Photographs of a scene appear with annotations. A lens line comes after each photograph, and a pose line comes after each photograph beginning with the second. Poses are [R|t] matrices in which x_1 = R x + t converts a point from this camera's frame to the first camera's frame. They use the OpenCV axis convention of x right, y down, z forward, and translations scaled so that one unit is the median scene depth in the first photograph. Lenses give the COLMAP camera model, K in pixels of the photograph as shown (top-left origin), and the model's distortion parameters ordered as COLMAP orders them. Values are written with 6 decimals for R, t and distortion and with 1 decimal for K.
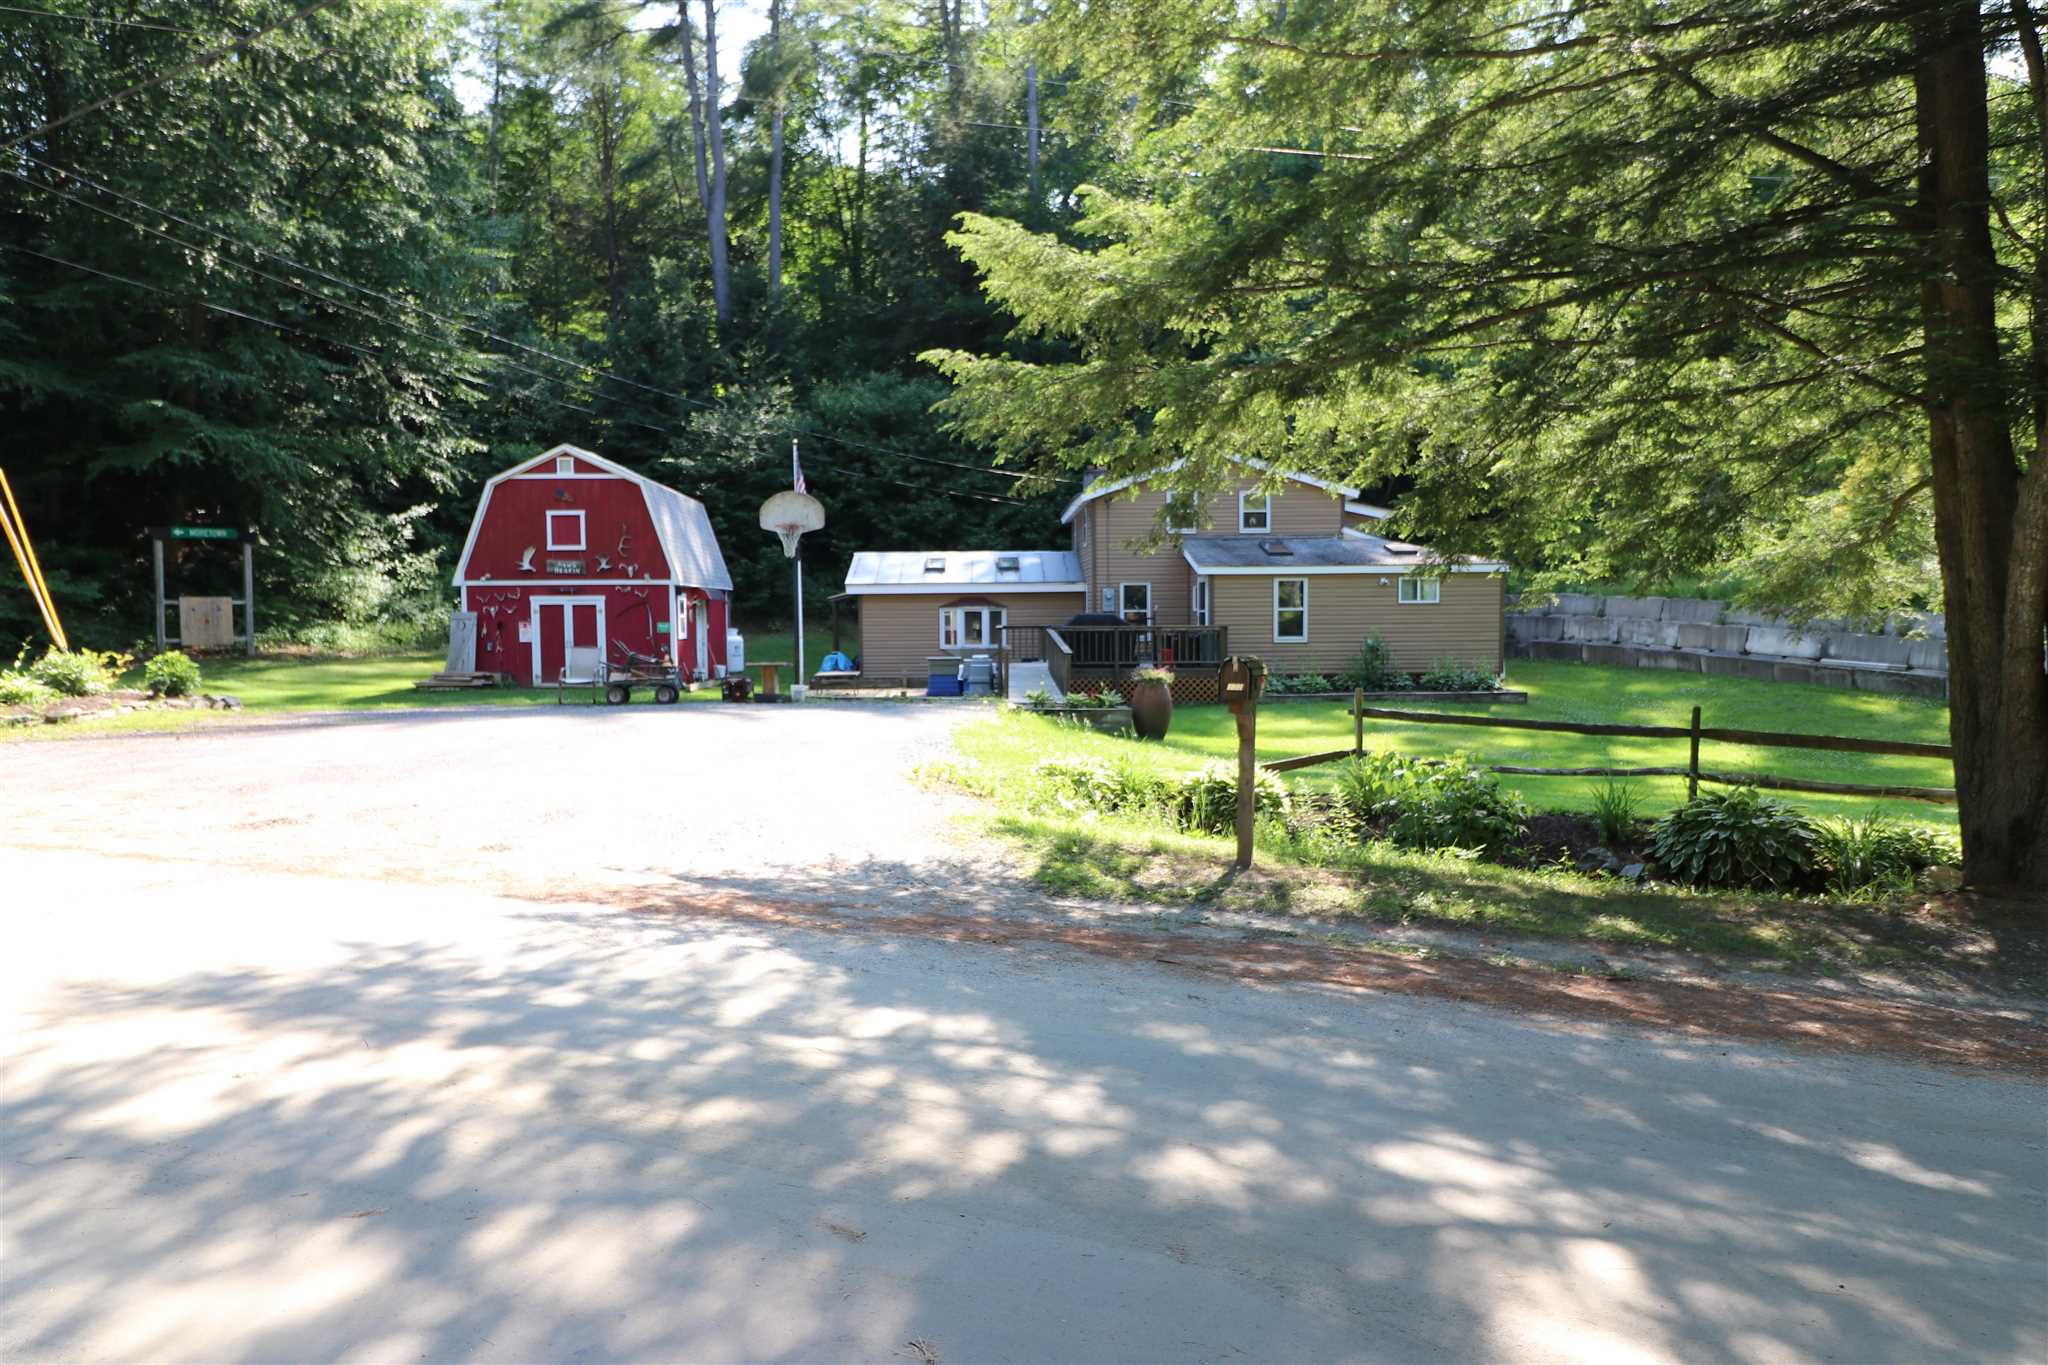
lens RADIAL K [[1327.8, 0, 1017.0], [0, 1327.8, 691.4], [0, 0, 1]] dist [0.001017, -0.000508]
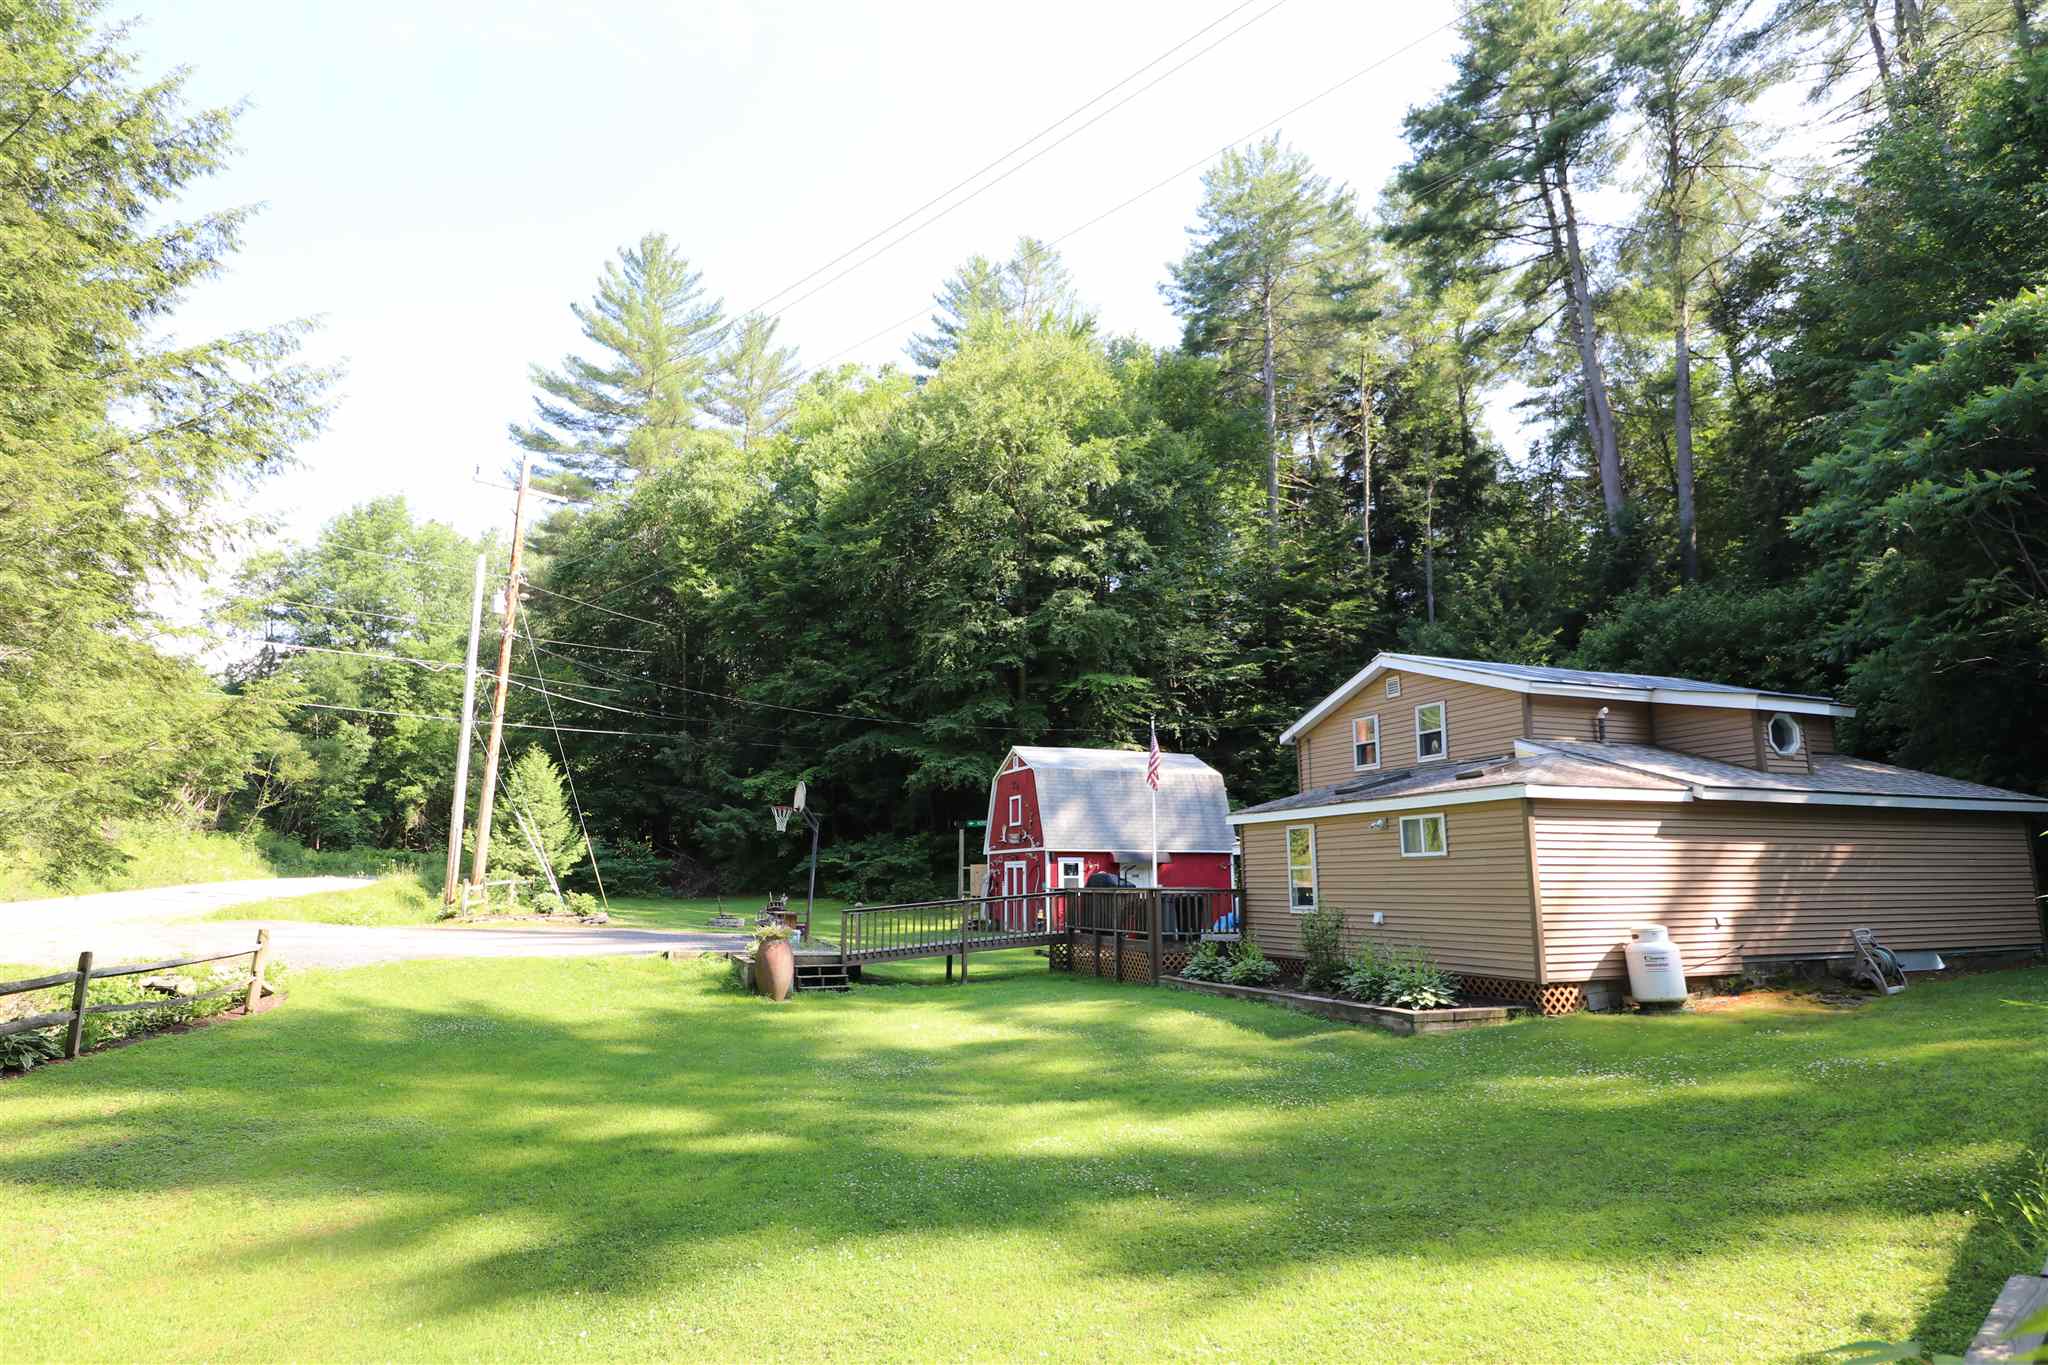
lens RADIAL K [[1087.2, 0, 1033.5], [0, 1087.2, 679.1], [0, 0, 1]] dist [0.001167, 0.000013]
pose [[0.369526, -0.164603, -0.914525, 0.678564], [-0.052002, 0.978980, -0.197216, -0.037092], [0.927764, 0.120433, 0.353198, 0.615829]]
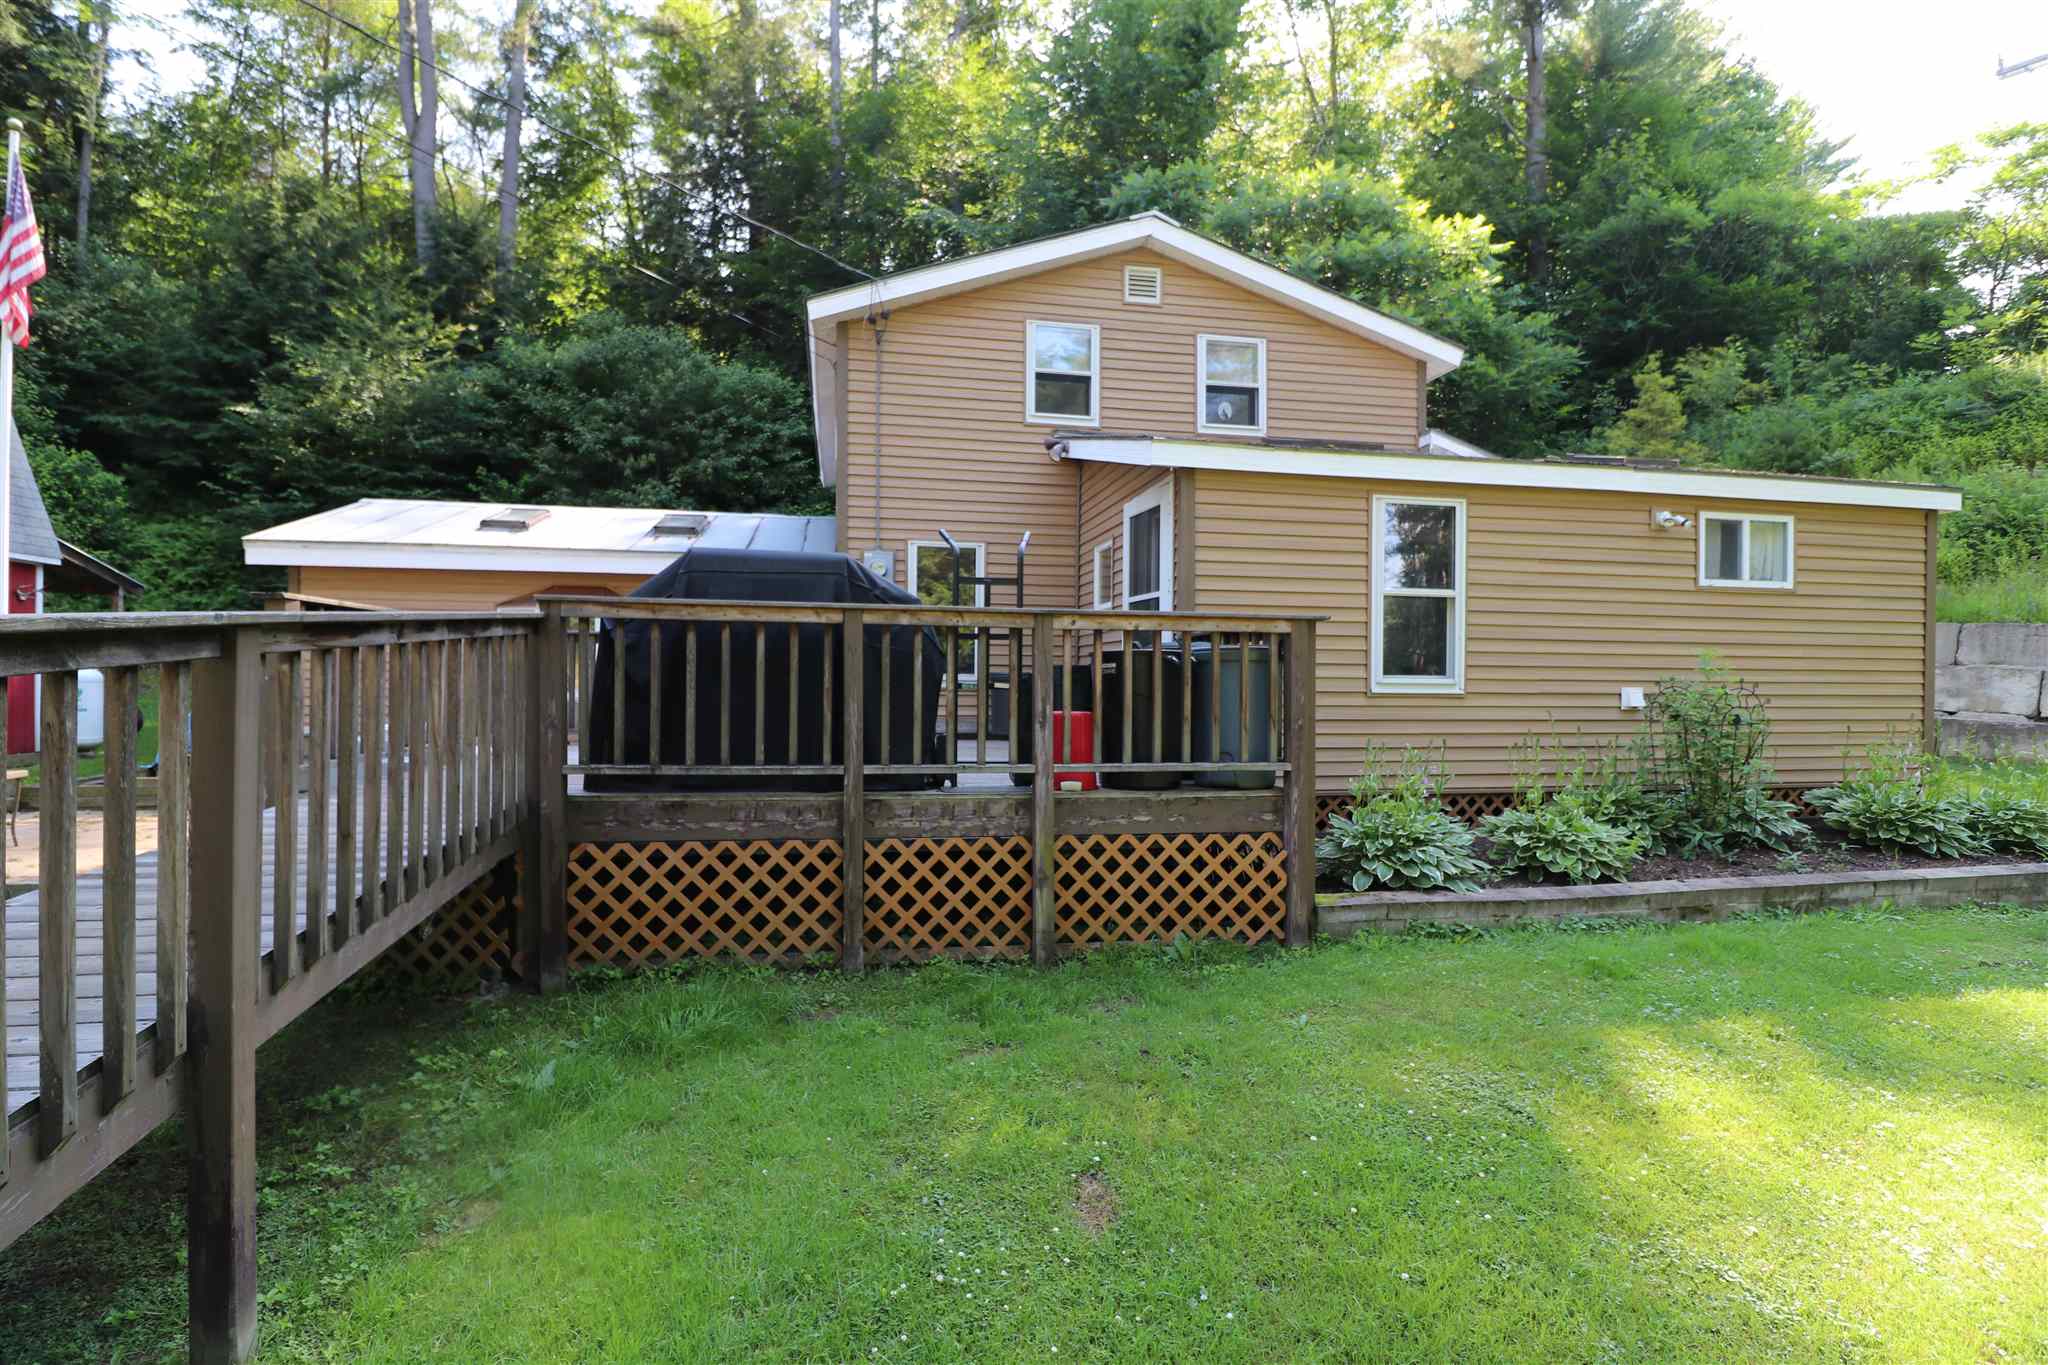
lens RADIAL K [[983.6, 0, 1017.4], [0, 983.6, 679.2], [0, 0, 1]] dist [-0.010577, -0.000268]
pose [[0.987476, 0.016564, 0.156895, 0.066792], [-0.007281, 0.998198, -0.059559, -0.023979], [-0.157599, 0.057671, 0.985818, 0.736551]]
